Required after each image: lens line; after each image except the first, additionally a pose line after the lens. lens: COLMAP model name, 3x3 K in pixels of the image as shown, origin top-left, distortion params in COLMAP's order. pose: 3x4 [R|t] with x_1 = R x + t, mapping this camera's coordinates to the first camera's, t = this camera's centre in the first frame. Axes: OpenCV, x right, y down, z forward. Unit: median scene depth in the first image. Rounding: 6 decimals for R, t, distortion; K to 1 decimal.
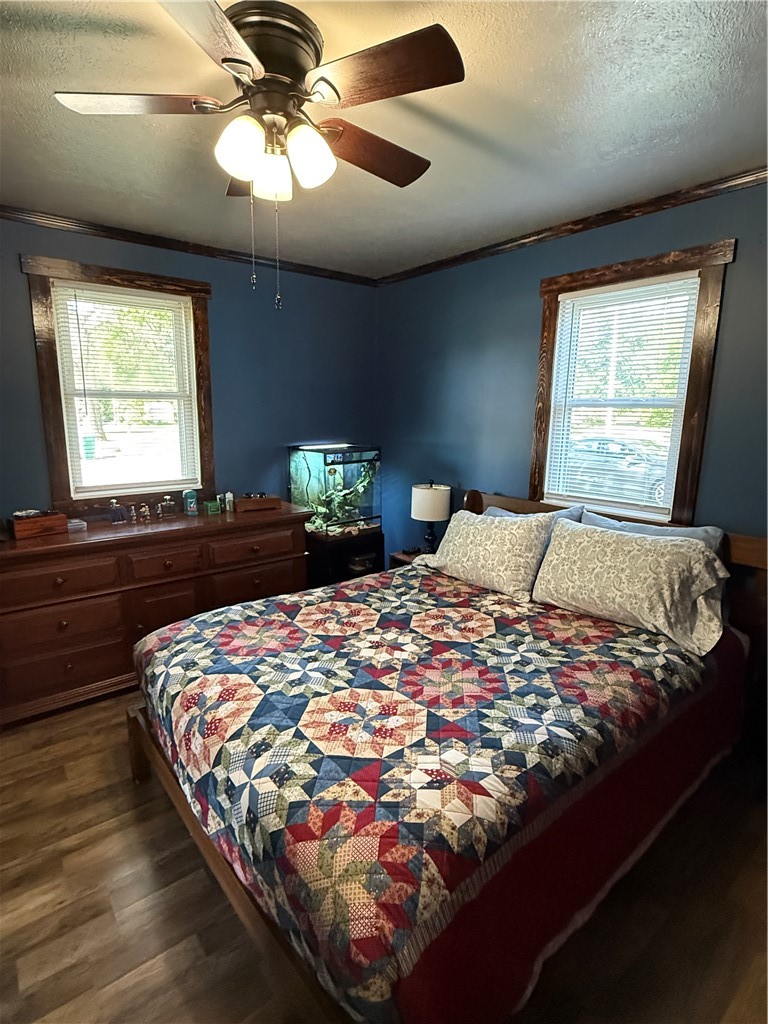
lens RADIAL K [[515.1, 0, 382.4], [0, 515.1, 511.6], [0, 0, 1]] dist [0.000657, -0.000152]
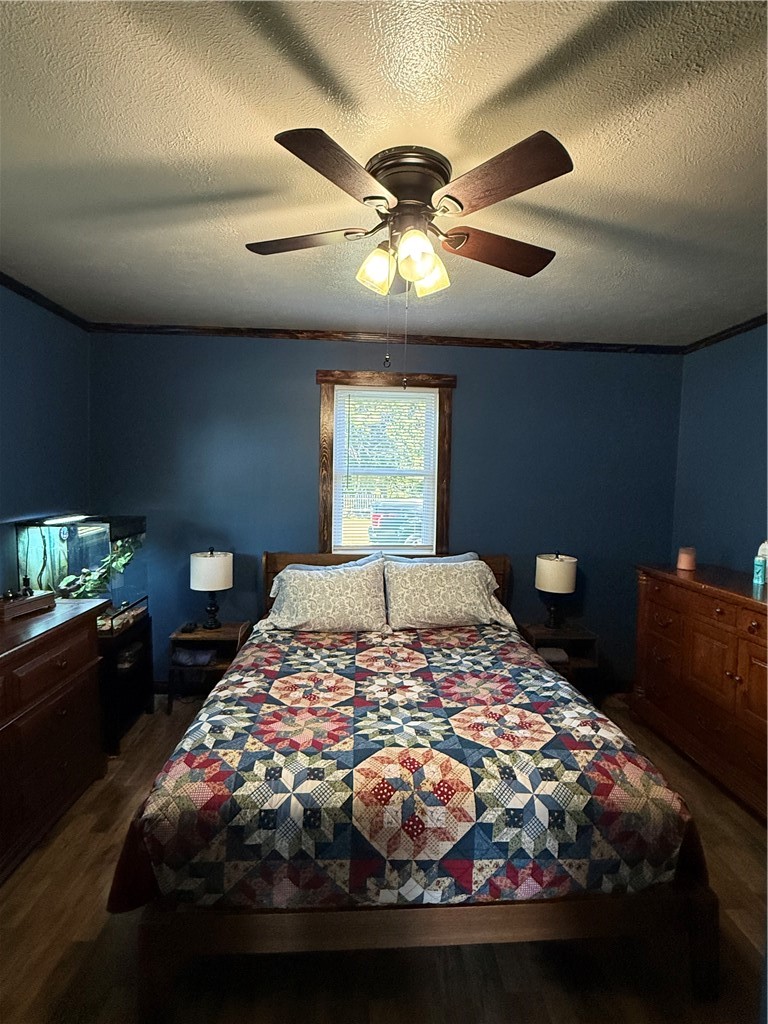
lens RADIAL K [[515.1, 0, 384.7], [0, 515.1, 512.6], [0, 0, 1]] dist [0.000657, -0.000152]
pose [[0.590386, -0.047713, 0.805710, -0.817229], [0.142726, 0.988691, -0.046034, -0.059413], [-0.794401, 0.142174, 0.590519, 0.294069]]
